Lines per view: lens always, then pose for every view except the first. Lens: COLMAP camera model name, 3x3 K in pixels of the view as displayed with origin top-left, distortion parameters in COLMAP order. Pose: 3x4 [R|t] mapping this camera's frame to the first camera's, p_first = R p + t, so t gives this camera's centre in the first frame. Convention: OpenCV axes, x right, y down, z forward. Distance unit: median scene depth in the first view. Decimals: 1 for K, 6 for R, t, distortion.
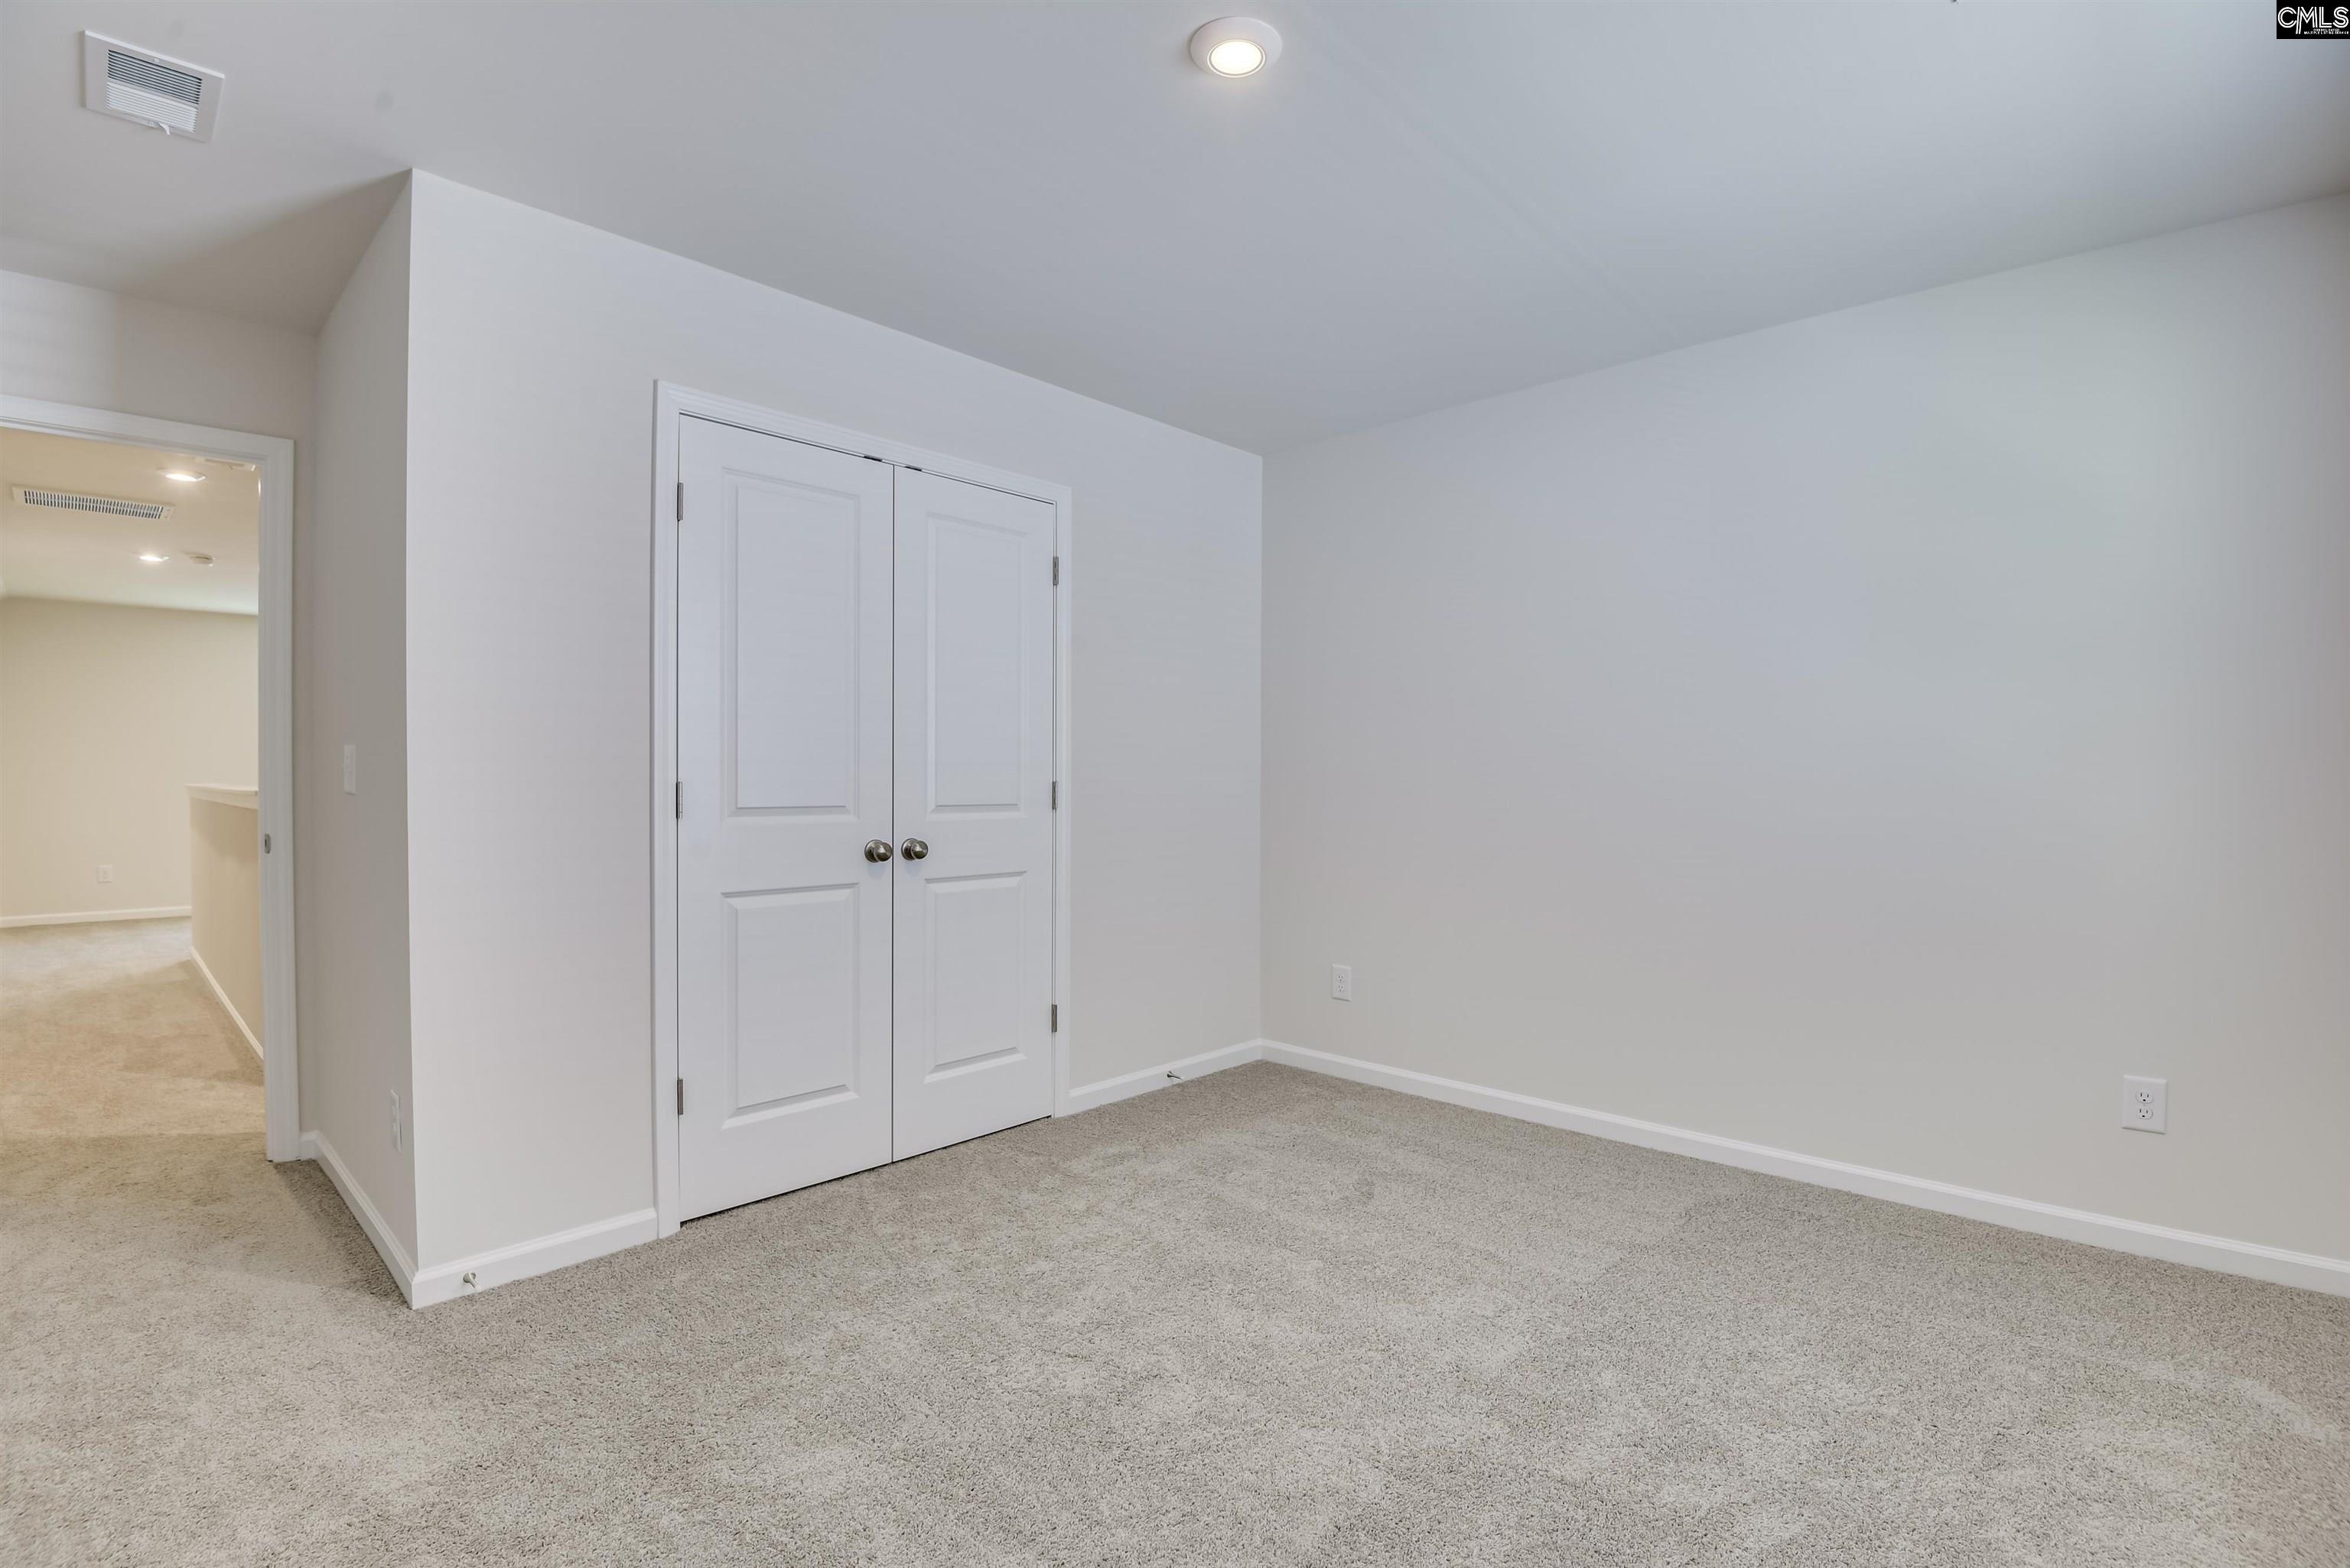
lens RADIAL K [[1086.0, 0, 1168.4], [0, 1086.0, 786.6], [0, 0, 1]] dist [-0.037935, -0.001684]
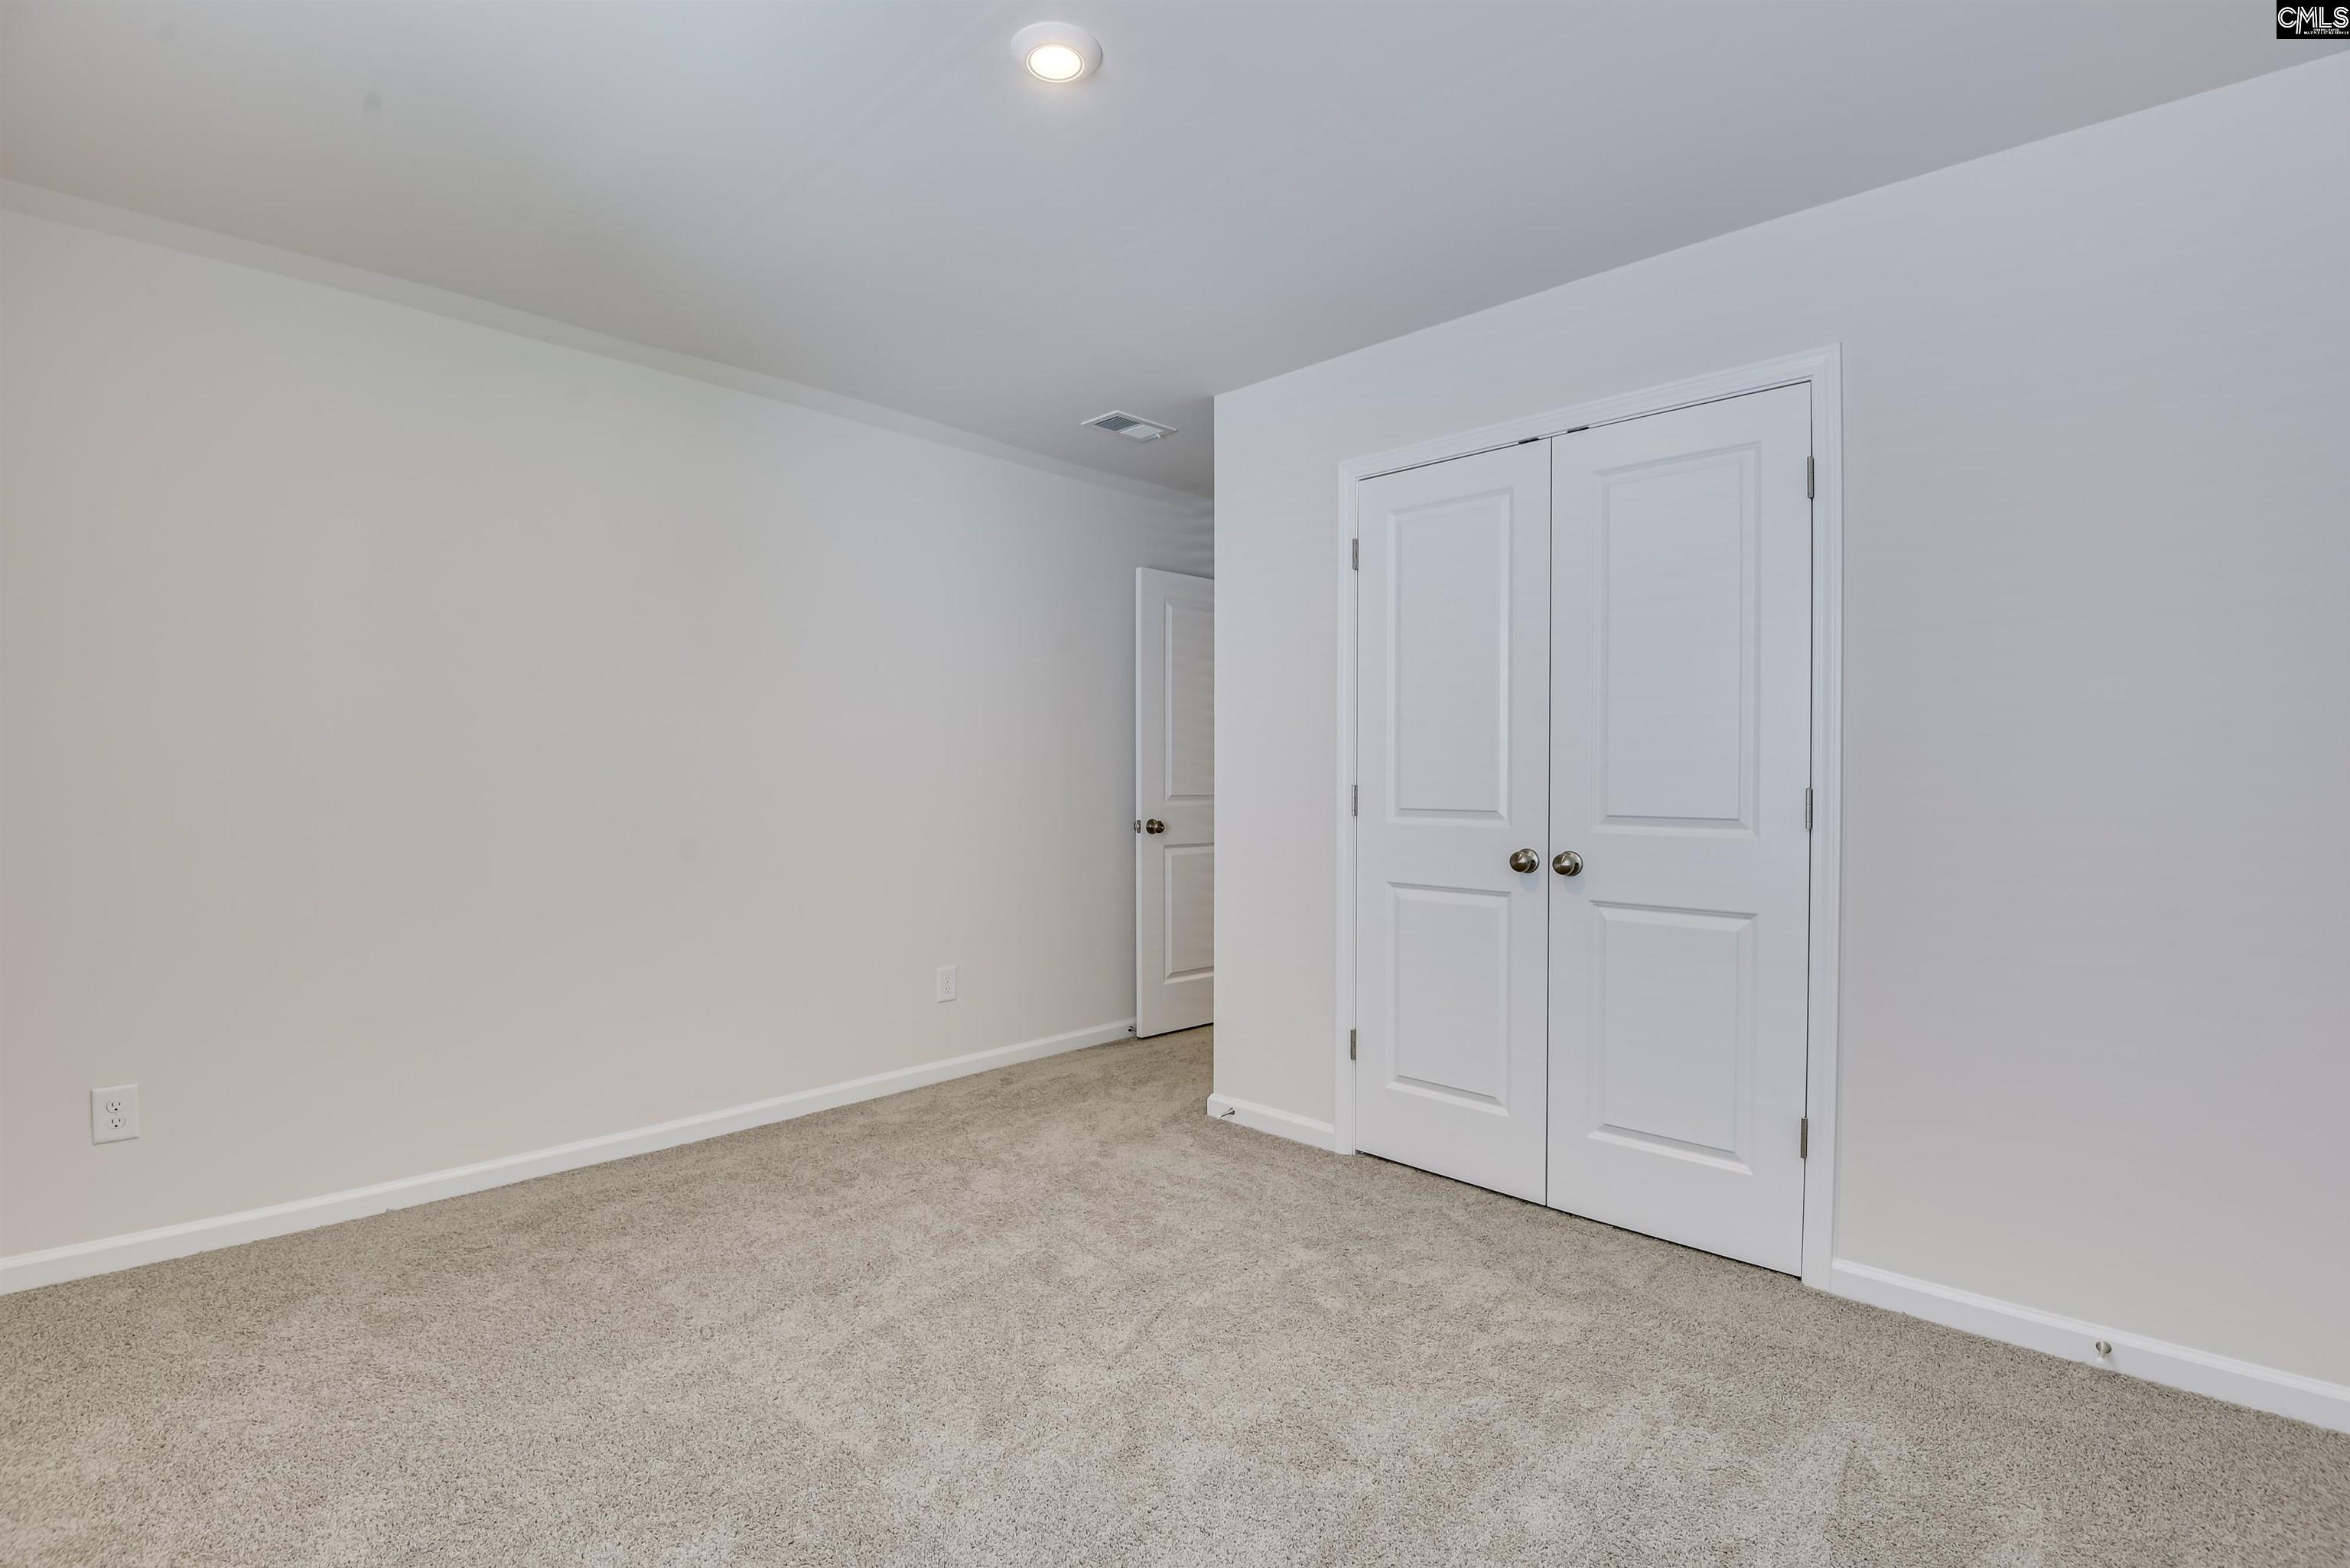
lens RADIAL K [[1086.0, 0, 1168.4], [0, 1086.0, 786.6], [0, 0, 1]] dist [-0.037935, -0.001684]
pose [[-0.026892, 0.005222, -0.999625, 0.665963], [-0.012053, 0.999912, 0.005547, -0.005819], [0.999566, 0.012198, -0.026827, 0.713779]]
